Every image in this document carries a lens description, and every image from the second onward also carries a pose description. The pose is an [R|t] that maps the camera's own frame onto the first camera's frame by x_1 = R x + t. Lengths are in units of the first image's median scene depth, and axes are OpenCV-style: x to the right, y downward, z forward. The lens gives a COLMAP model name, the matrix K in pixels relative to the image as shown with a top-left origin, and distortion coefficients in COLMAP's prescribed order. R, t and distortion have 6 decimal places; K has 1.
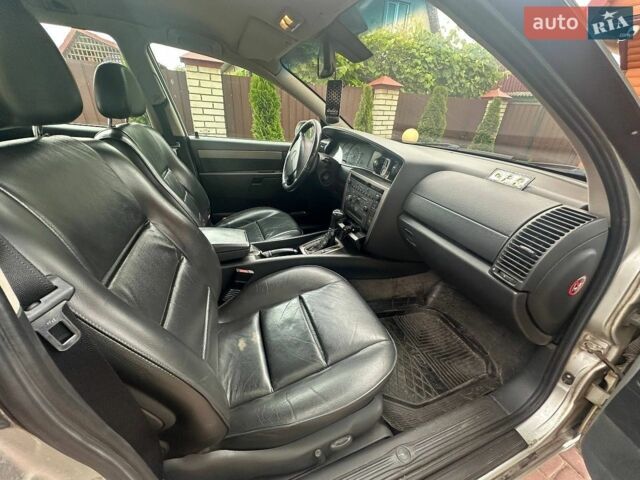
lens RADIAL K [[252.7, 0, 320.7], [0, 252.7, 240.1], [0, 0, 1]] dist [-0.006378, 0.000025]
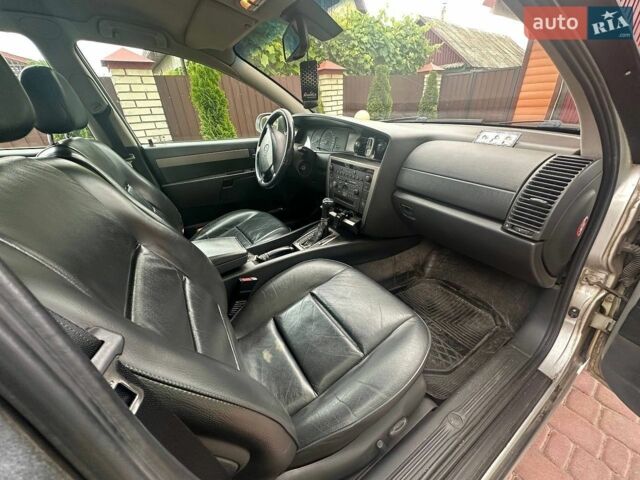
lens RADIAL K [[252.7, 0, 320.3], [0, 252.7, 240.3], [0, 0, 1]] dist [-0.006378, 0.000025]
pose [[0.973555, -0.188719, 0.128744, -0.127964], [0.184957, 0.981904, 0.040686, -0.006420], [-0.134093, -0.015798, 0.990843, 0.046591]]
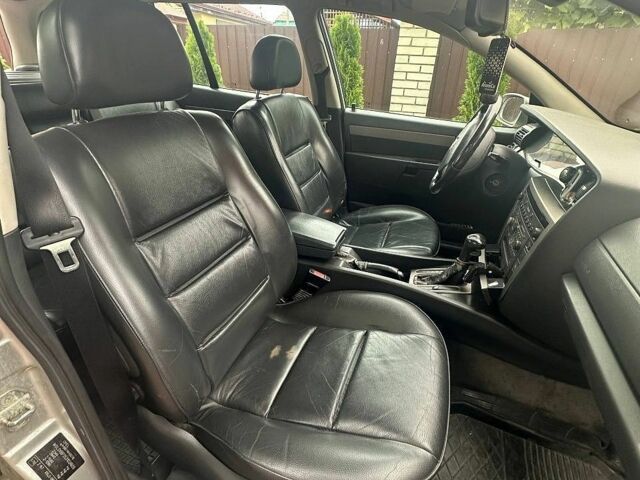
lens RADIAL K [[337.1, 0, 321.1], [0, 337.1, 239.4], [0, 0, 1]] dist [-0.012125, -0.000577]
pose [[0.766638, 0.273765, -0.580792, 0.298068], [-0.280192, 0.956519, 0.081020, -0.075790], [0.577719, 0.100621, 0.810010, 0.088165]]
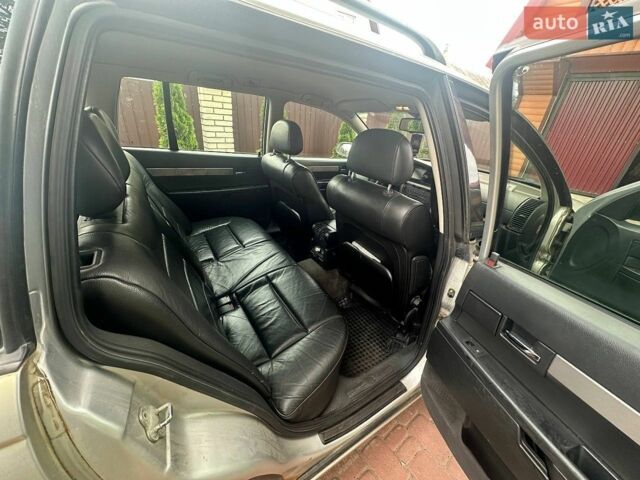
lens RADIAL K [[252.7, 0, 318.3], [0, 252.7, 241.3], [0, 0, 1]] dist [-0.006378, 0.000025]
pose [[0.975877, -0.077759, 0.204005, -0.959496], [0.074402, 0.996937, 0.024088, 0.043247], [-0.205253, -0.008329, 0.978674, -0.589799]]
